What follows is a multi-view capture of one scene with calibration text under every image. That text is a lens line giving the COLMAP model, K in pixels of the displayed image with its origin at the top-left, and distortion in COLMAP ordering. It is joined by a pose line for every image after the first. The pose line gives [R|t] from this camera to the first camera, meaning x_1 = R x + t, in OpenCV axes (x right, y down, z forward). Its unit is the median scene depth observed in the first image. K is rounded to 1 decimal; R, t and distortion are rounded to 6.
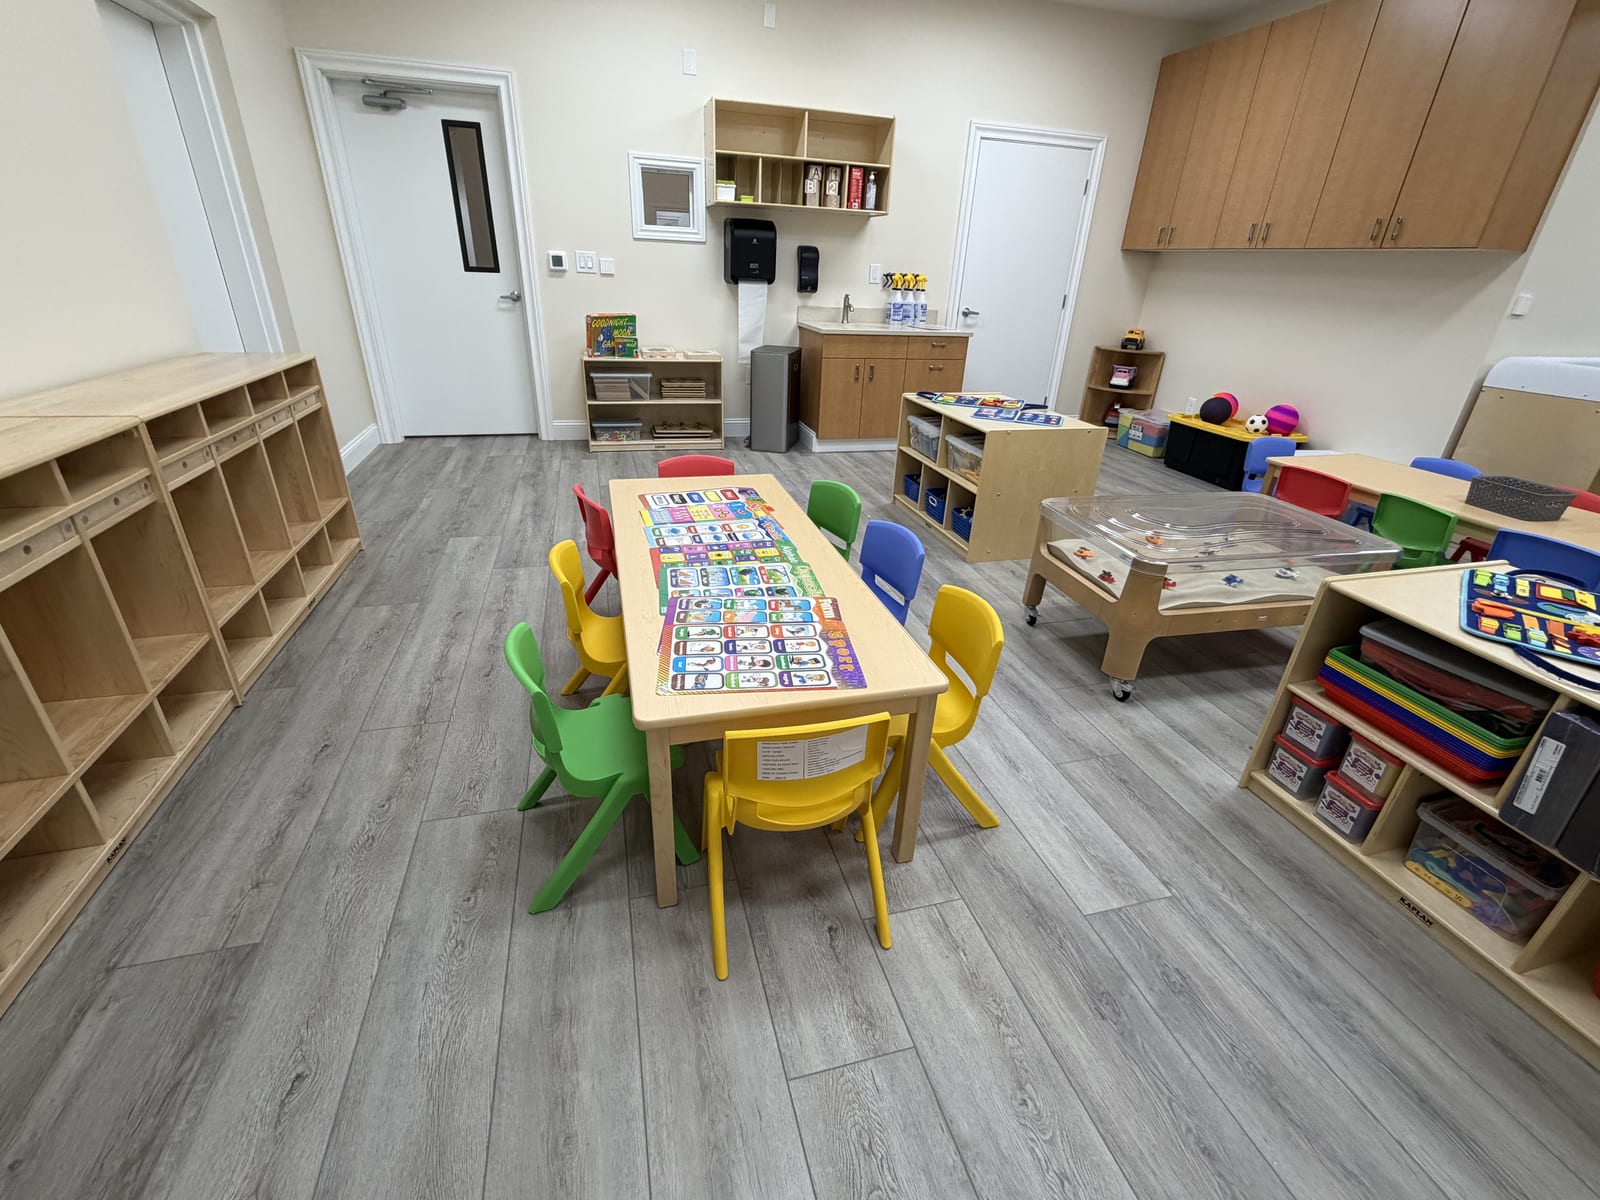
lens RADIAL K [[695.4, 0, 798.7], [0, 695.4, 599.9], [0, 0, 1]] dist [0.000578, 0.000250]
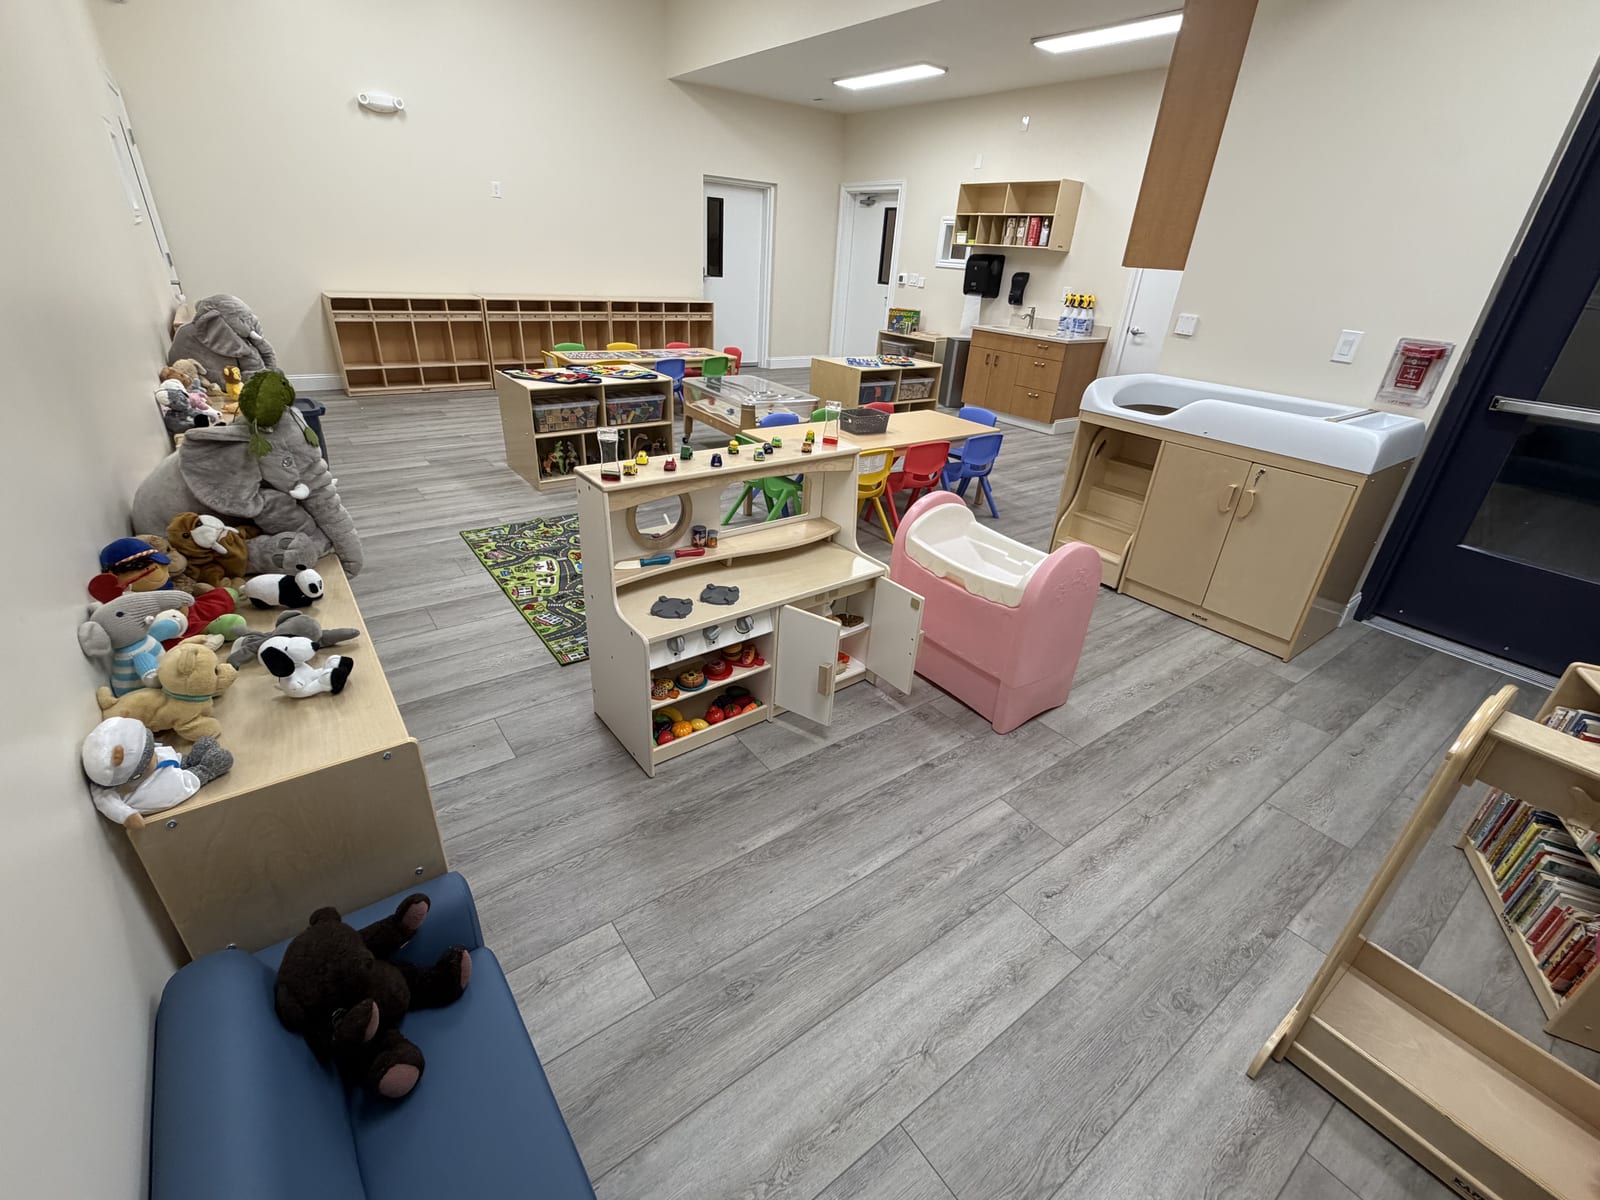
lens RADIAL K [[695.4, 0, 799.2], [0, 695.4, 602.8], [0, 0, 1]] dist [0.000578, 0.000250]
pose [[0.363460, 0.403835, -0.839532, 1.404196], [-0.446149, 0.866555, 0.223682, -0.043734], [0.817831, 0.293257, 0.495129, 0.135306]]
